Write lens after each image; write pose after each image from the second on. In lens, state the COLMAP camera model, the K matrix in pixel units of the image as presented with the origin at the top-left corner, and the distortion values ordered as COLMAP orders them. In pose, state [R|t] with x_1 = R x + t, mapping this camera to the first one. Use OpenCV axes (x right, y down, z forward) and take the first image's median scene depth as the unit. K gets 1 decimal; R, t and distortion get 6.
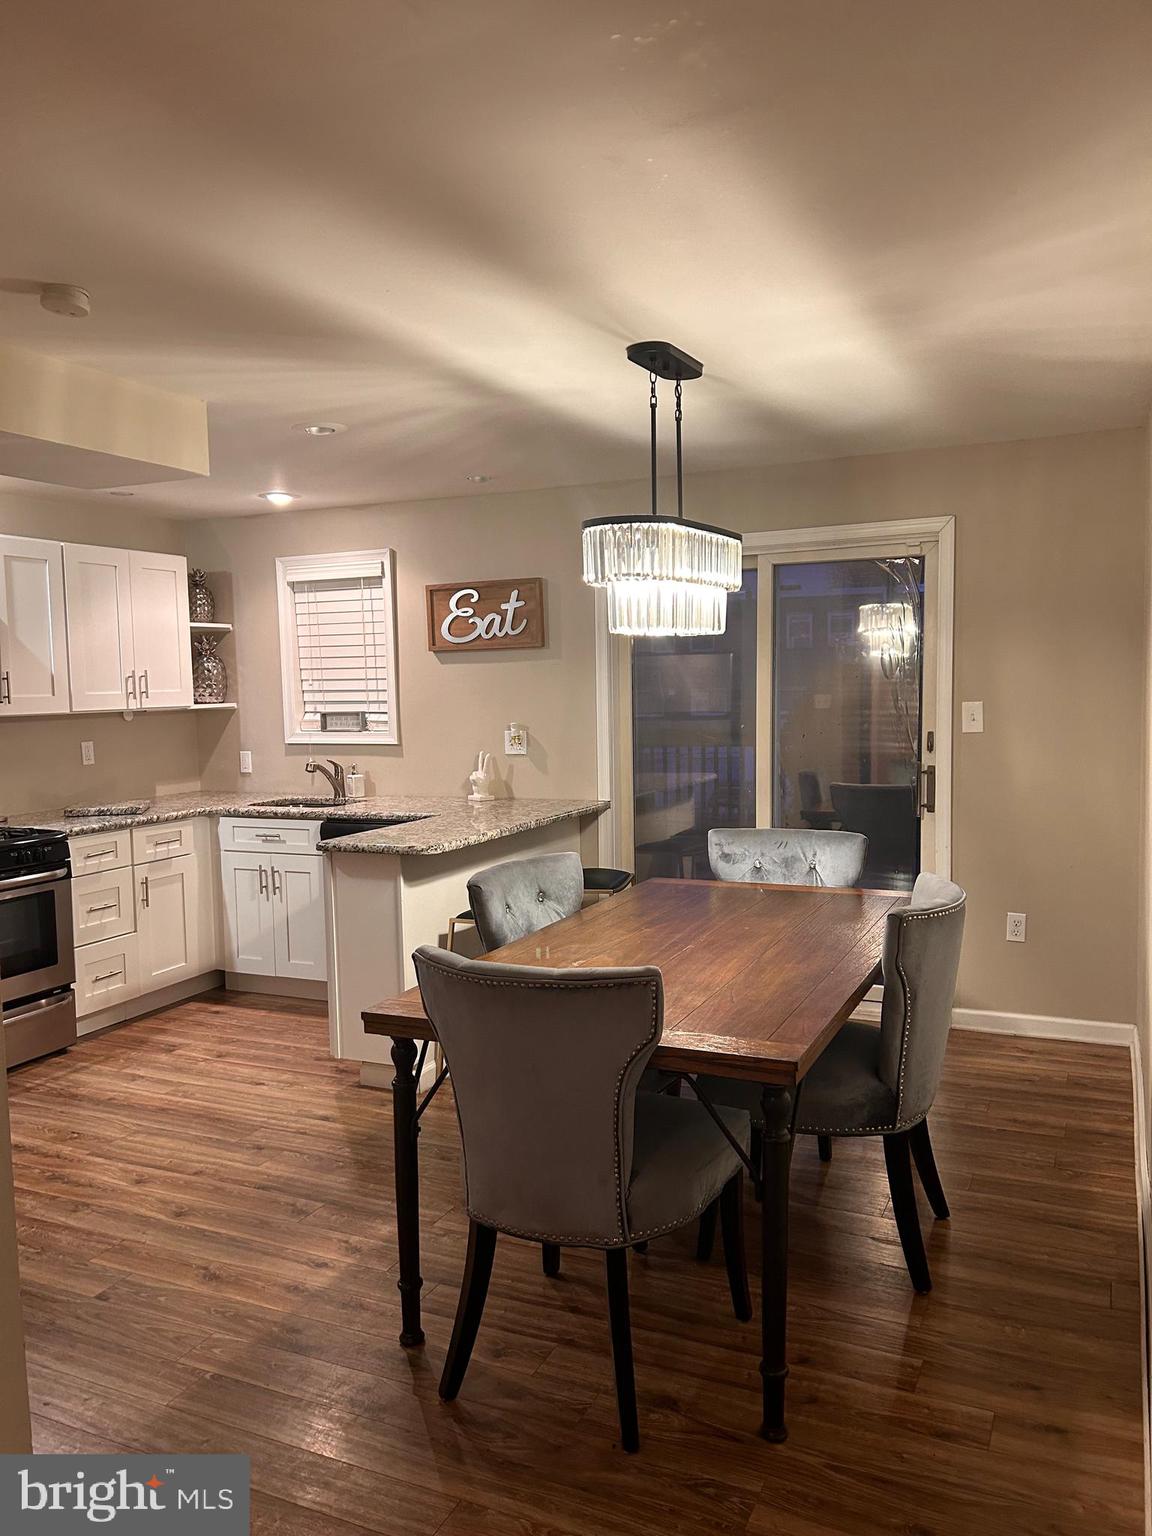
lens RADIAL K [[1148.0, 0, 583.7], [0, 1148.0, 771.2], [0, 0, 1]] dist [0.049822, -0.053260]
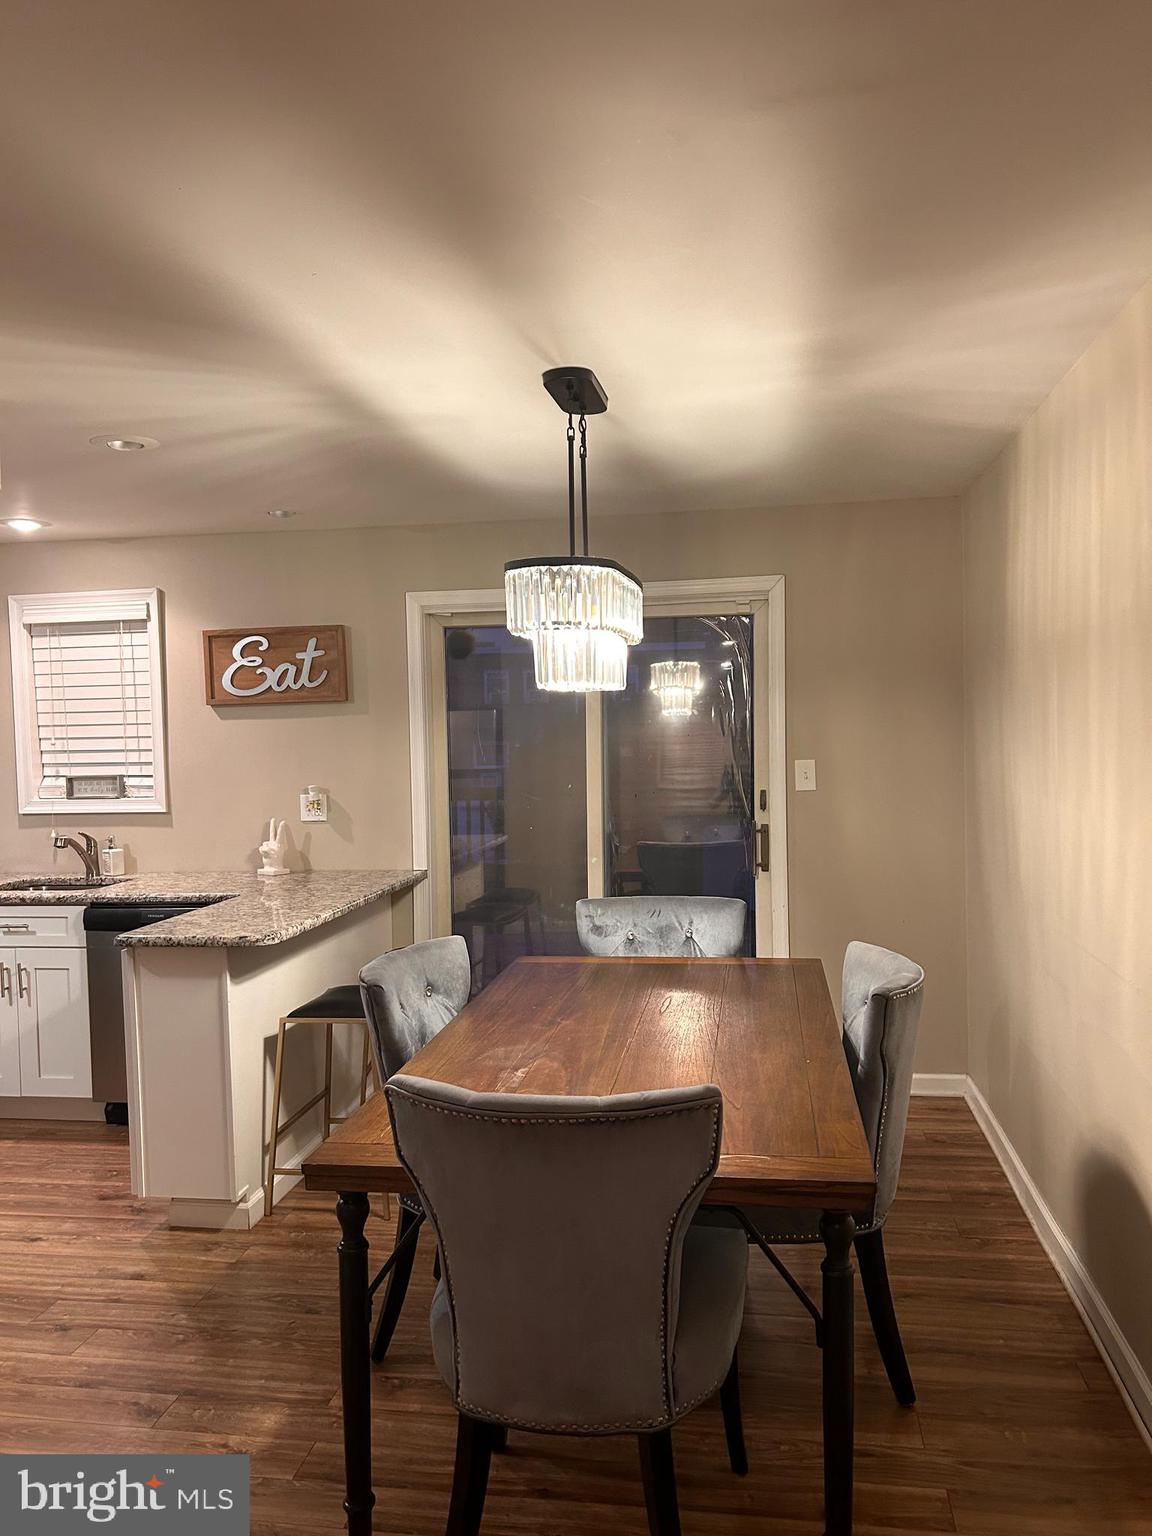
lens RADIAL K [[1148.0, 0, 583.6], [0, 1148.0, 774.9], [0, 0, 1]] dist [0.049822, -0.053260]
pose [[0.962694, -0.011657, 0.270343, -0.114509], [0.023357, 0.998923, -0.040102, -0.011159], [-0.269584, 0.044920, 0.961929, 0.091383]]
